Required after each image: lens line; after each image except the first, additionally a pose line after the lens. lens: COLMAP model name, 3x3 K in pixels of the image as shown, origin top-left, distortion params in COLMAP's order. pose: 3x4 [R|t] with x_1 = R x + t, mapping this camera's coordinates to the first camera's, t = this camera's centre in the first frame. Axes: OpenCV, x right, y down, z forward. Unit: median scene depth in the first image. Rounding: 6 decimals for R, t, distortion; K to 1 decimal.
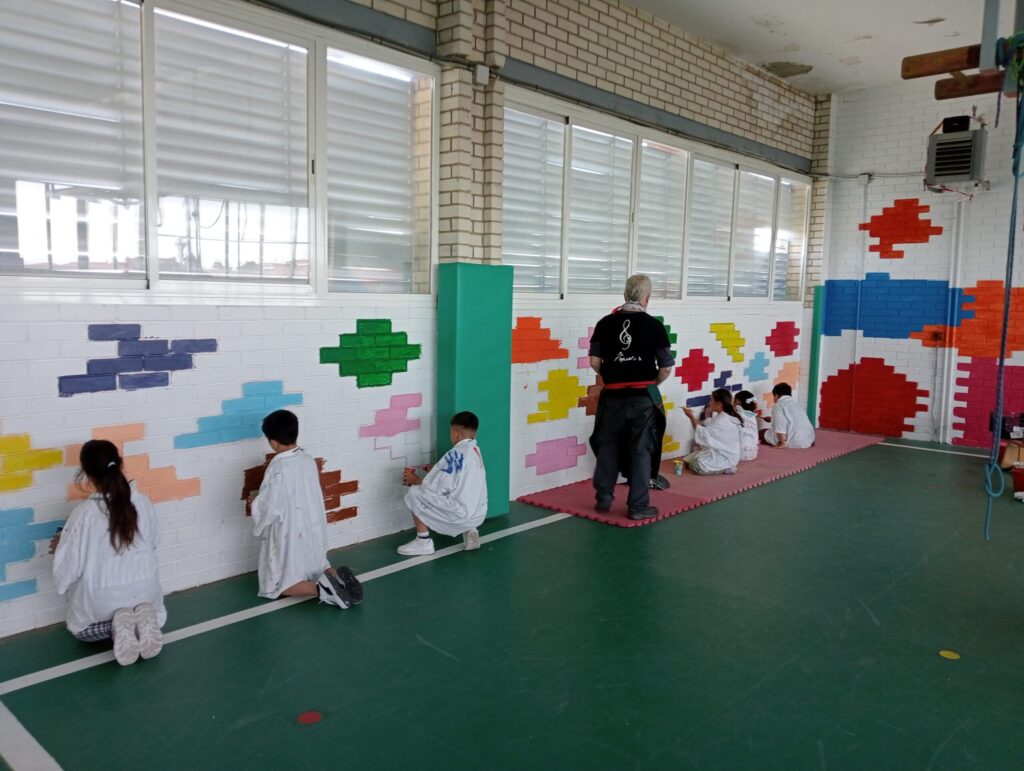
lens RADIAL K [[811.3, 0, 504.7], [0, 811.3, 383.1], [0, 0, 1]] dist [0.067404, -0.113016]
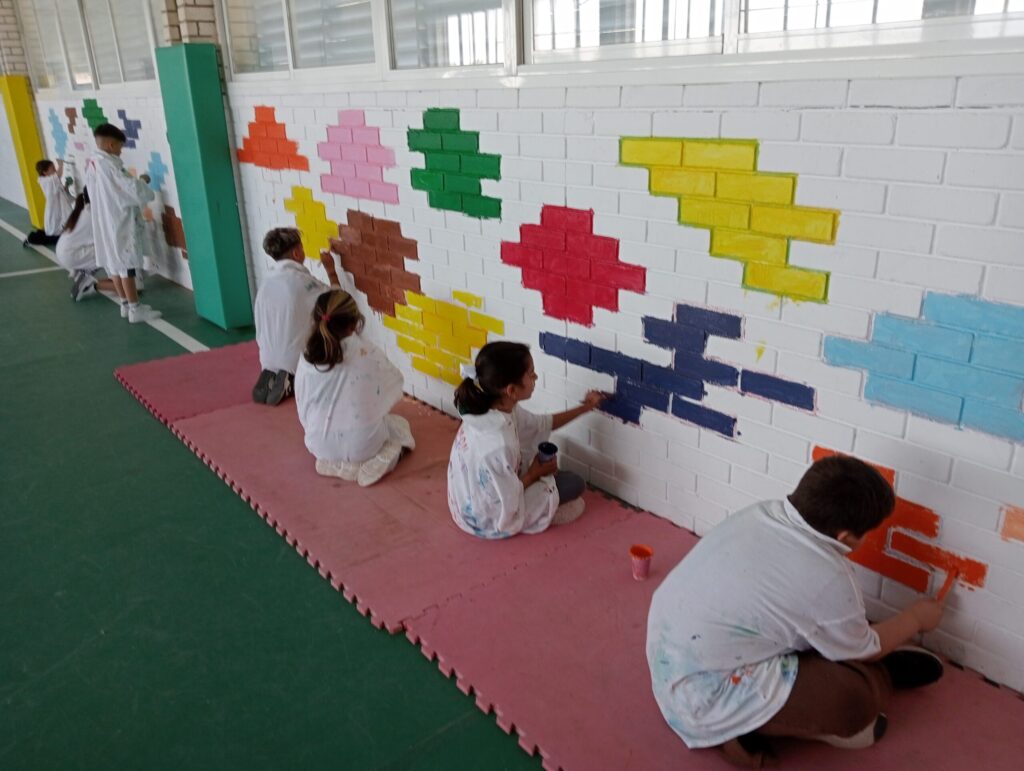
lens RADIAL K [[811.3, 0, 516.8], [0, 811.3, 390.7], [0, 0, 1]] dist [0.067404, -0.113016]
pose [[-0.151740, 0.323265, -0.934064, 0.537500], [-0.090260, 0.936526, 0.338780, -0.076550], [0.984291, 0.135715, -0.112931, 0.920713]]
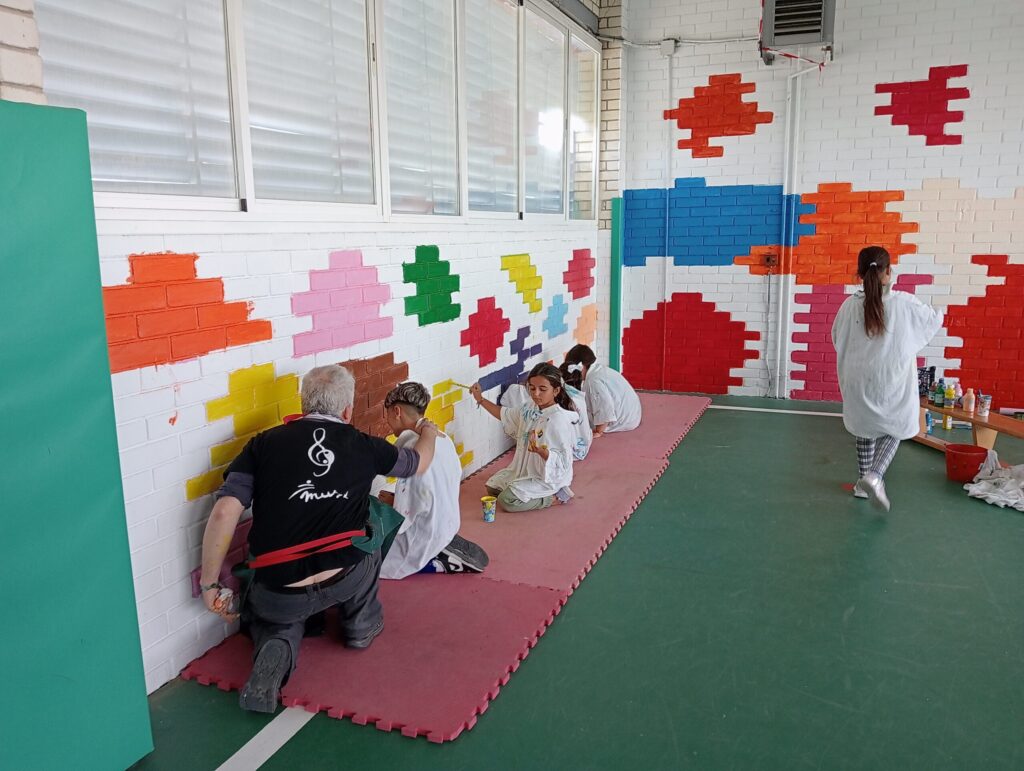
lens RADIAL K [[811.3, 0, 518.0], [0, 811.3, 385.9], [0, 0, 1]] dist [0.067404, -0.113016]
pose [[0.931103, -0.097284, 0.351545, 0.030696], [0.068748, 0.993309, 0.092794, -0.027450], [-0.358220, -0.062233, 0.931561, 0.367716]]
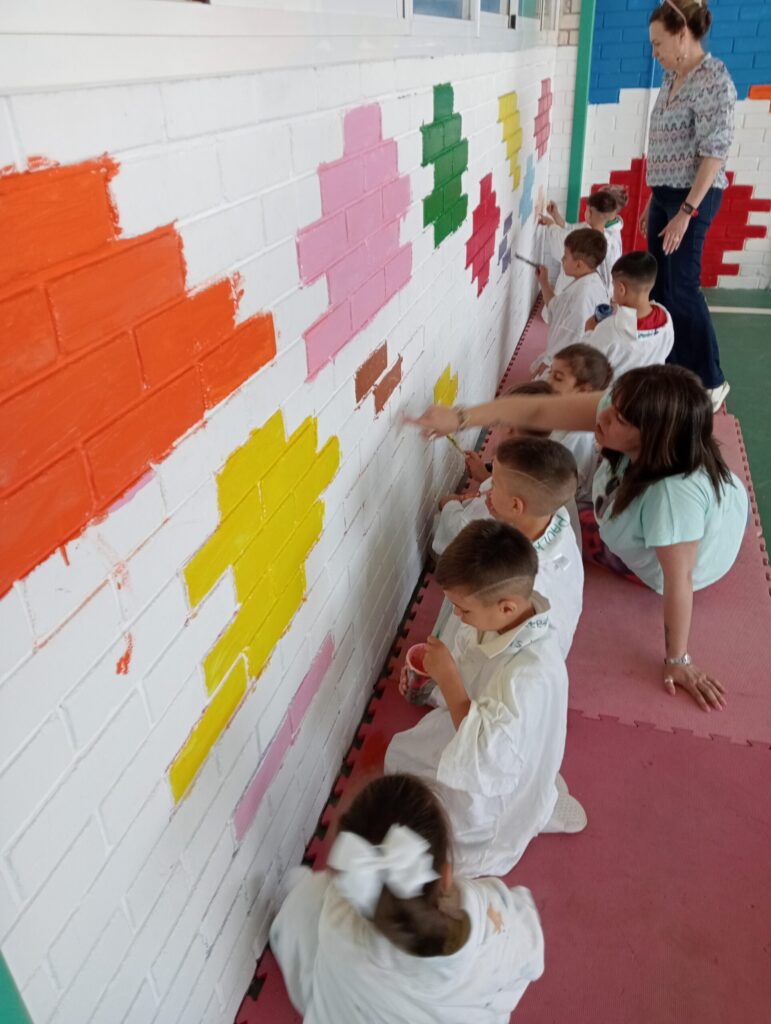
lens RADIAL K [[811.3, 0, 412.3], [0, 811.3, 512.1], [0, 0, 1]] dist [0.067404, -0.113016]
pose [[0.878725, -0.269561, 0.393927, 0.013688], [0.091113, 0.904825, 0.415920, -0.054854], [-0.468551, -0.329588, 0.819653, 0.586195]]
